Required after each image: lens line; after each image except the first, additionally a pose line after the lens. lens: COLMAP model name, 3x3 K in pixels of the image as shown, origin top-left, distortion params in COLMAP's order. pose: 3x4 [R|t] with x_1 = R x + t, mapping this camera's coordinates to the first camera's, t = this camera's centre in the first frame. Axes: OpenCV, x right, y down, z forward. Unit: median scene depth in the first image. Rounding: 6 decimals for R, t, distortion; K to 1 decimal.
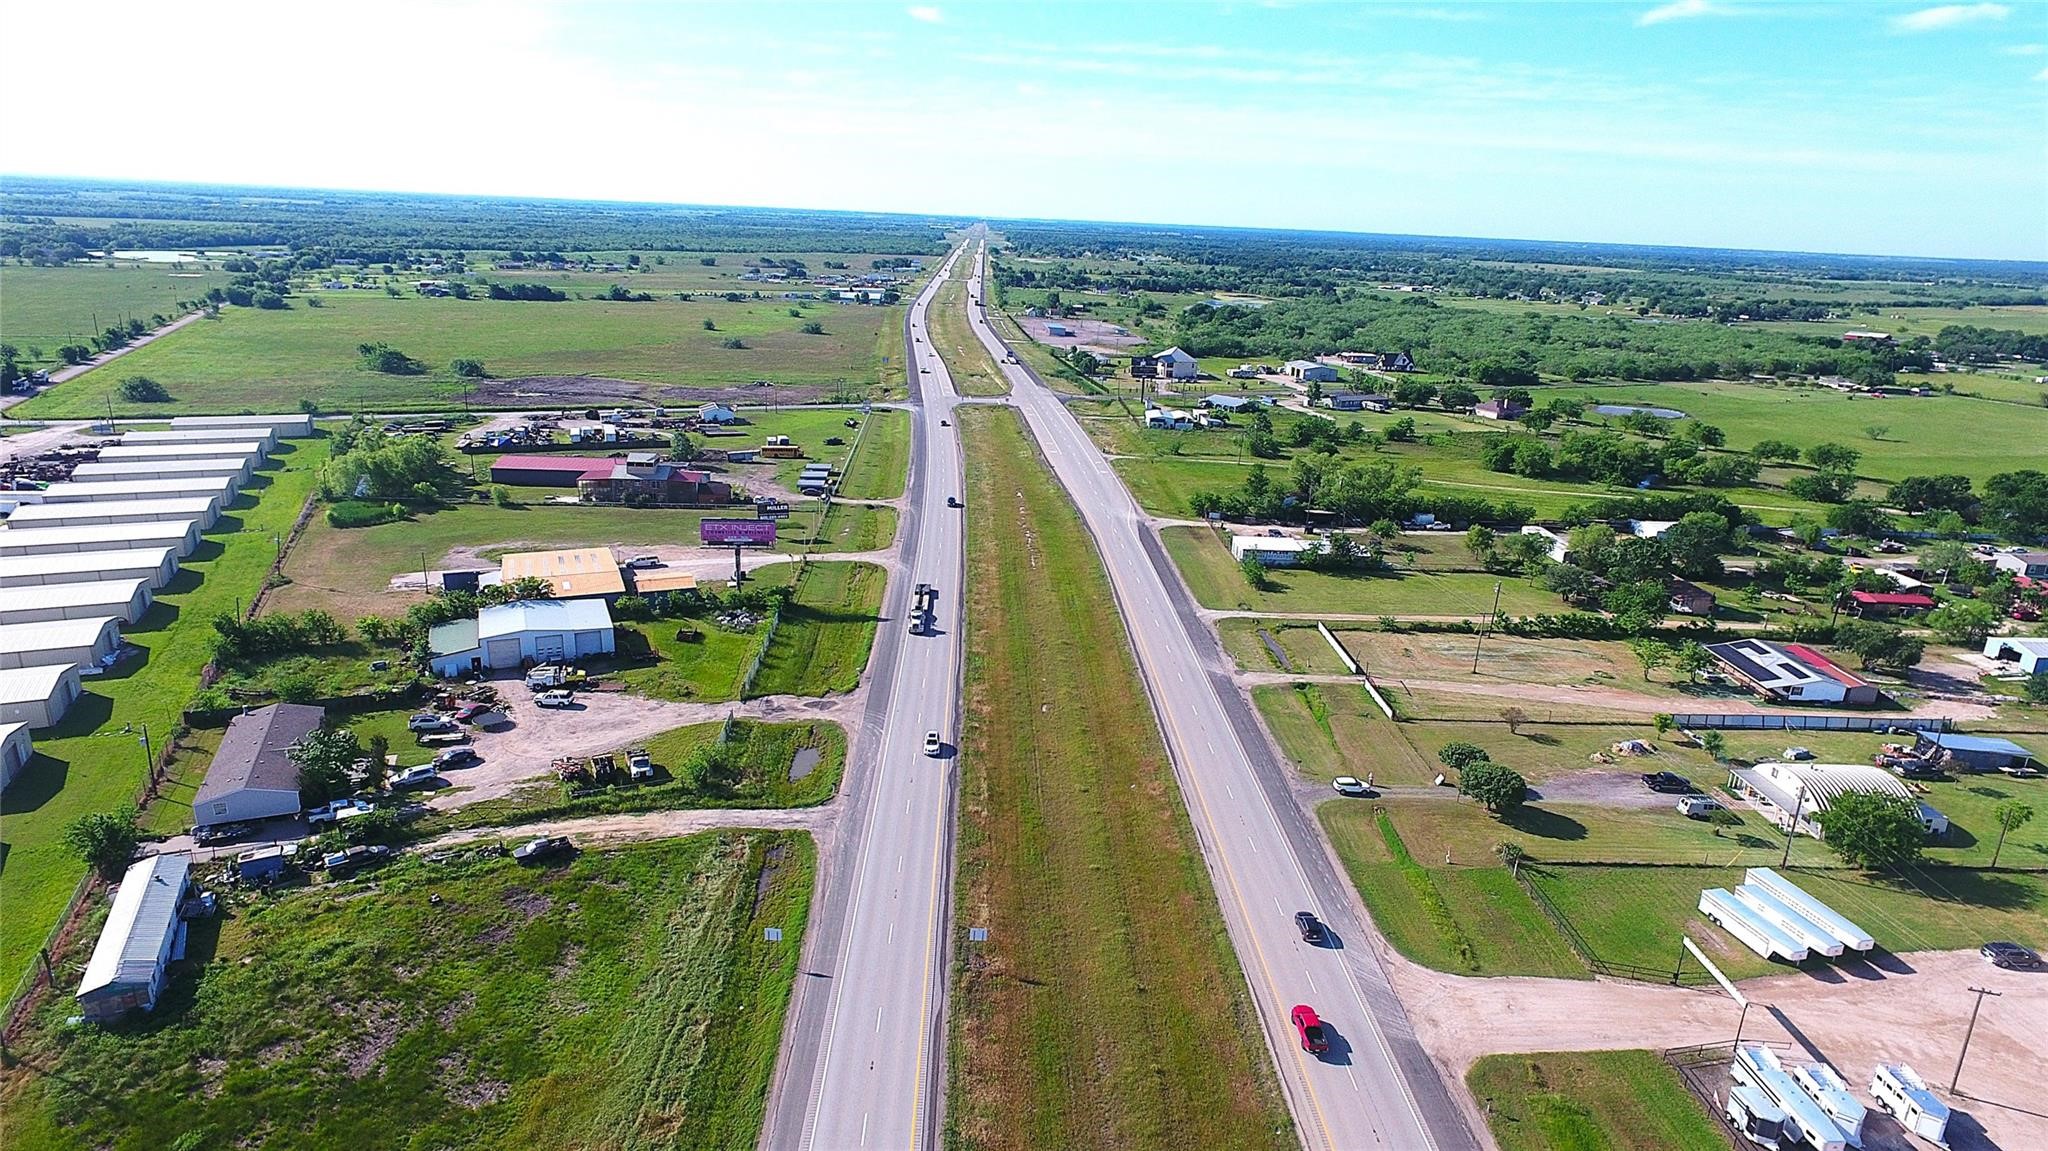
lens RADIAL K [[1177.2, 0, 1032.0], [0, 1177.2, 580.3], [0, 0, 1]] dist [-0.005347, 0.013992]
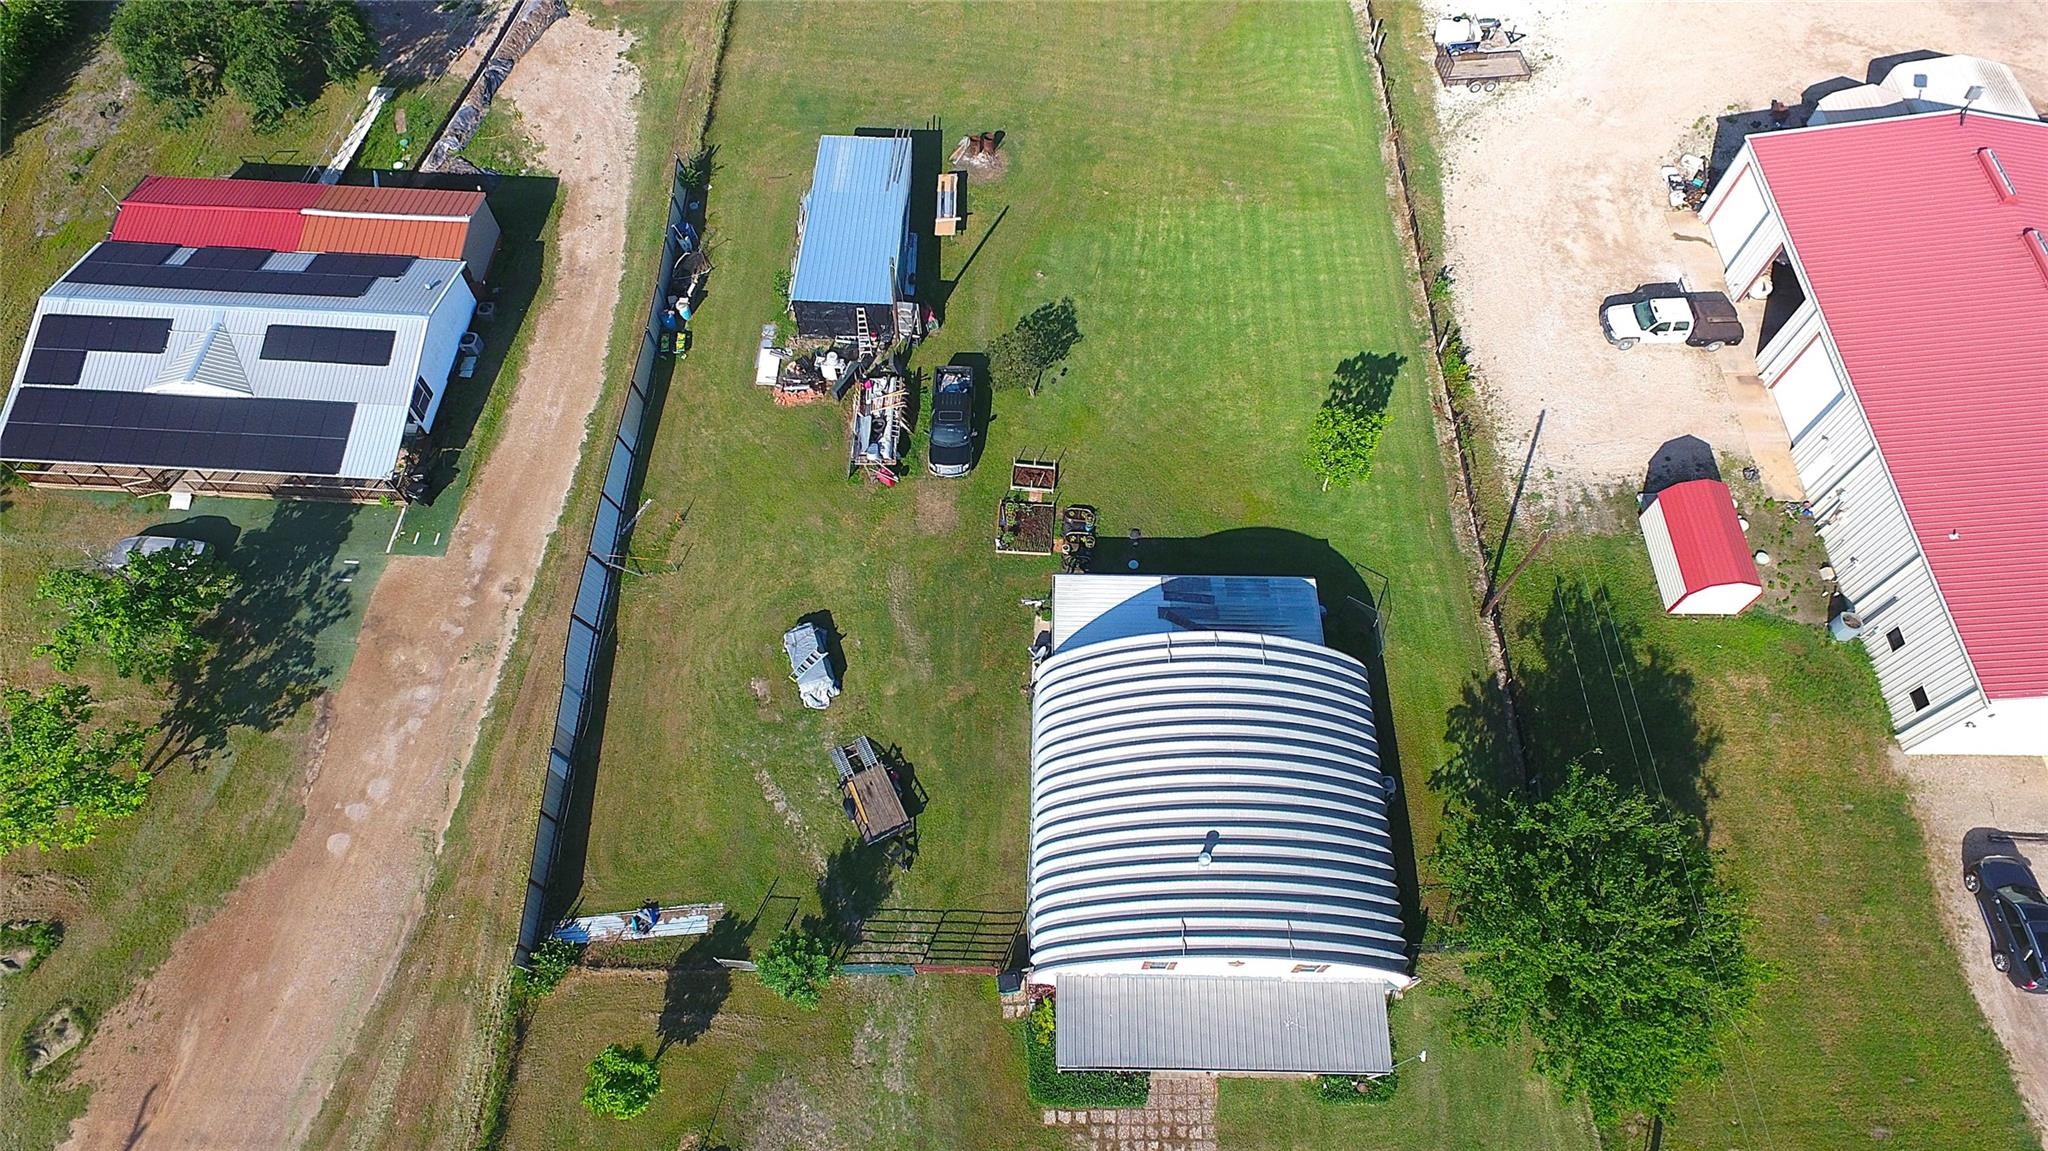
lens RADIAL K [[1177.2, 0, 1032.0], [0, 1177.2, 580.3], [0, 0, 1]] dist [-0.005347, 0.013992]
pose [[0.047520, -0.891109, 0.451294, 0.500615], [0.289592, 0.444690, 0.847577, -0.104531], [-0.955970, 0.090414, 0.279190, 0.804655]]
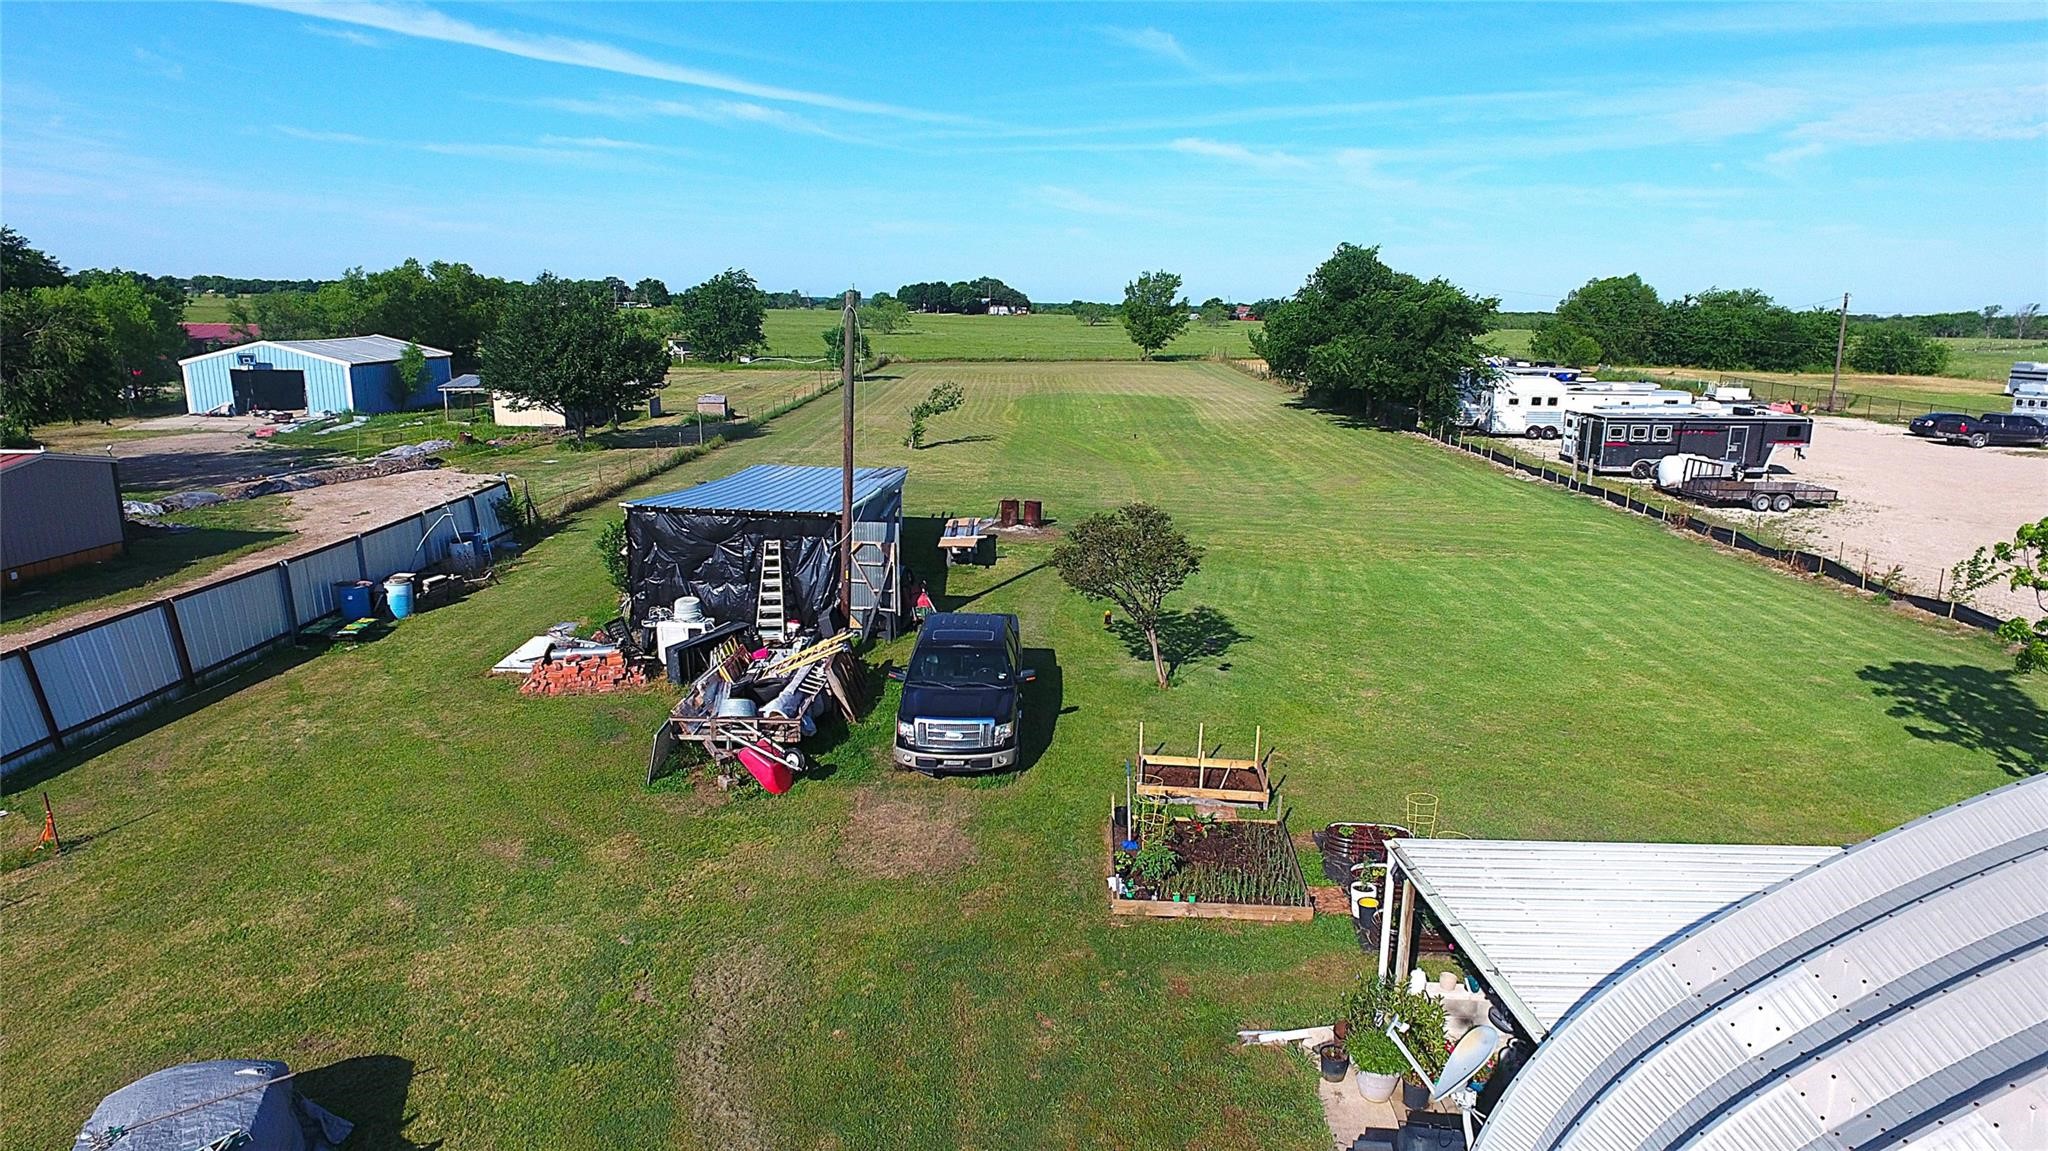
lens RADIAL K [[1177.2, 0, 1032.0], [0, 1177.2, 580.3], [0, 0, 1]] dist [-0.005347, 0.013992]
pose [[0.038921, -0.266169, 0.963140, 0.570855], [0.282260, 0.927546, 0.244926, 0.109504], [-0.958548, 0.262323, 0.111229, 0.890370]]
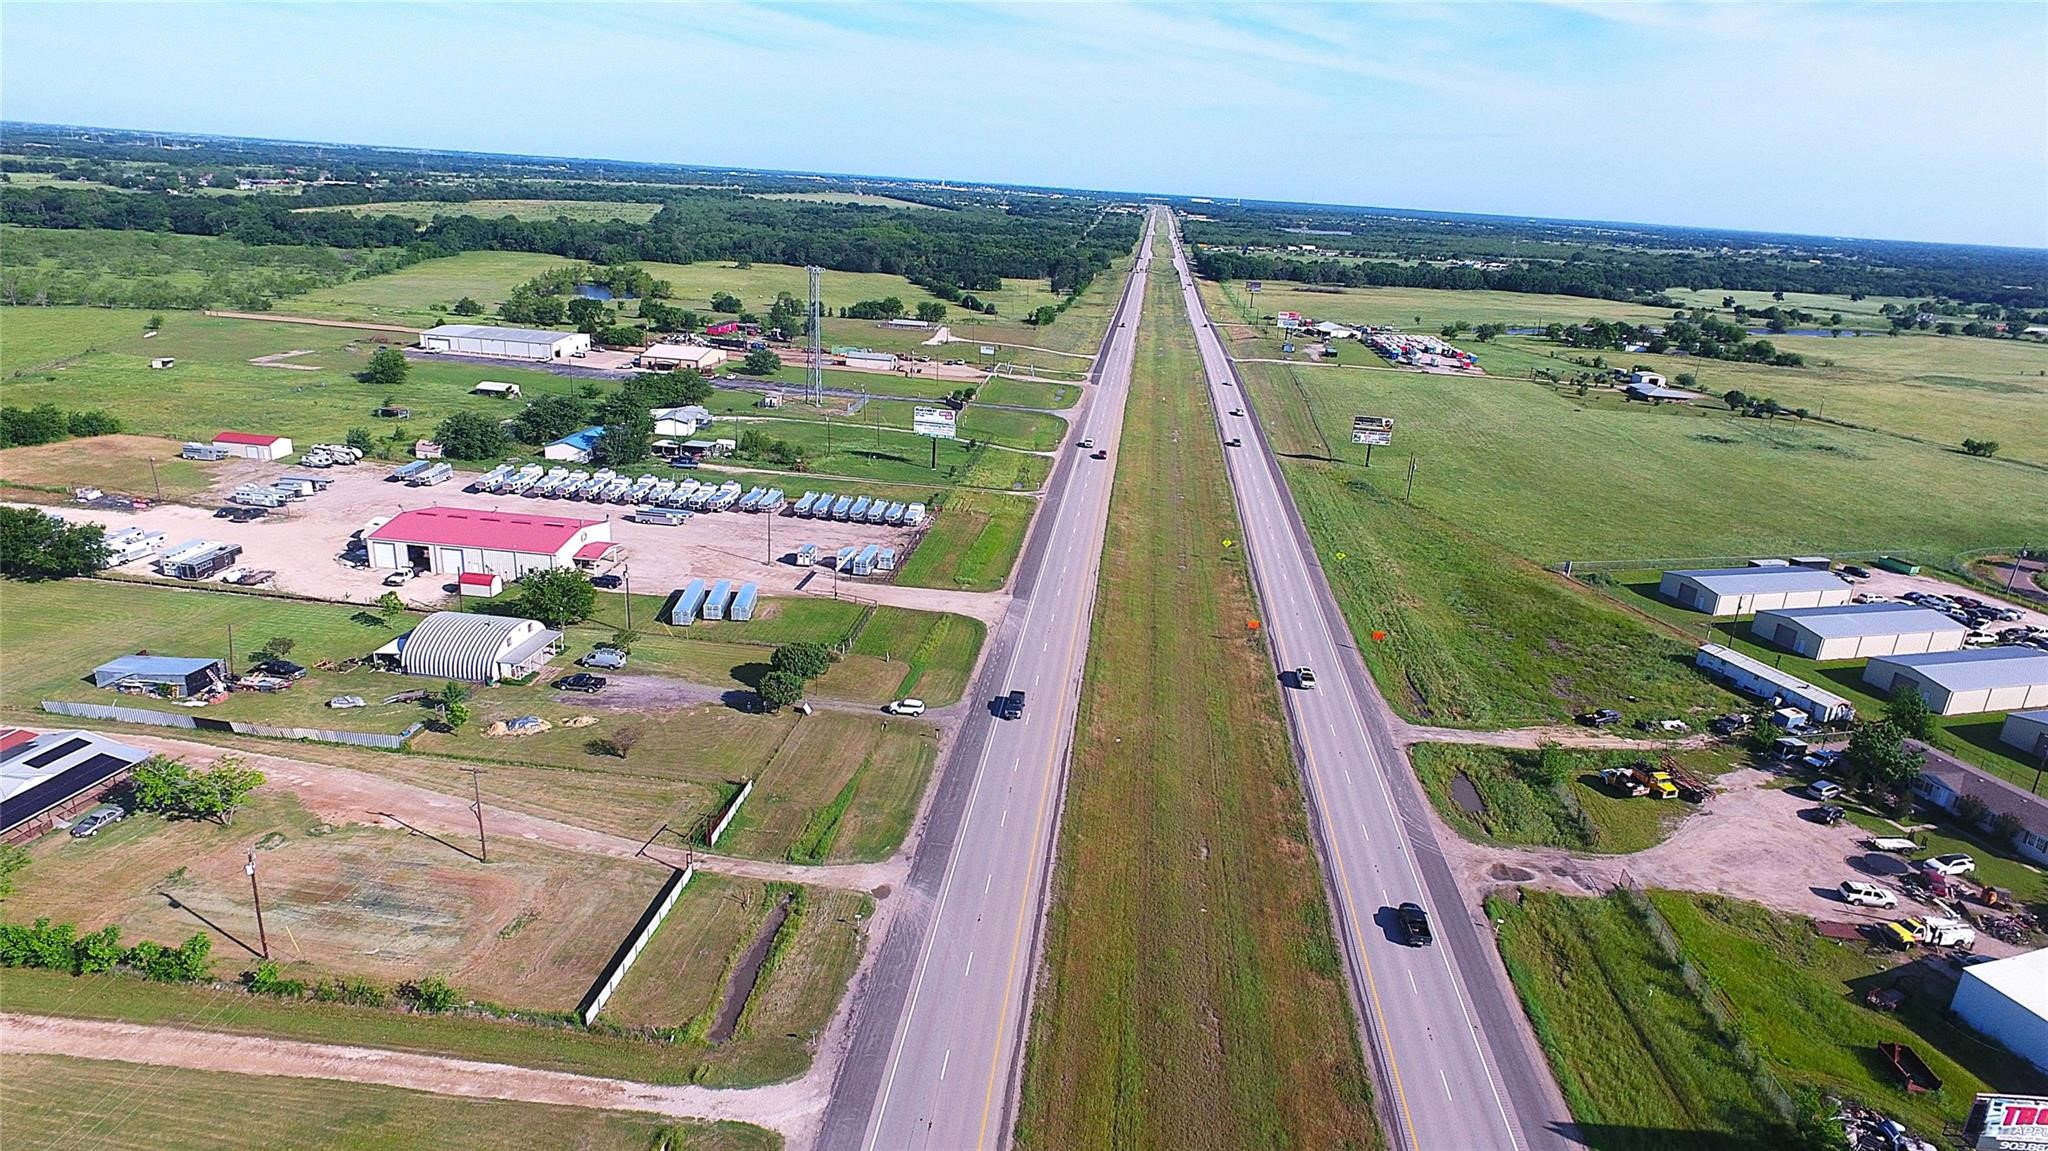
lens RADIAL K [[1177.2, 0, 1032.0], [0, 1177.2, 580.3], [0, 0, 1]] dist [-0.005347, 0.013992]
pose [[-0.985041, -0.139368, 0.101342, 0.064429], [-0.053470, 0.806292, 0.589096, -0.445775], [-0.163812, 0.574865, -0.801683, 1.481296]]
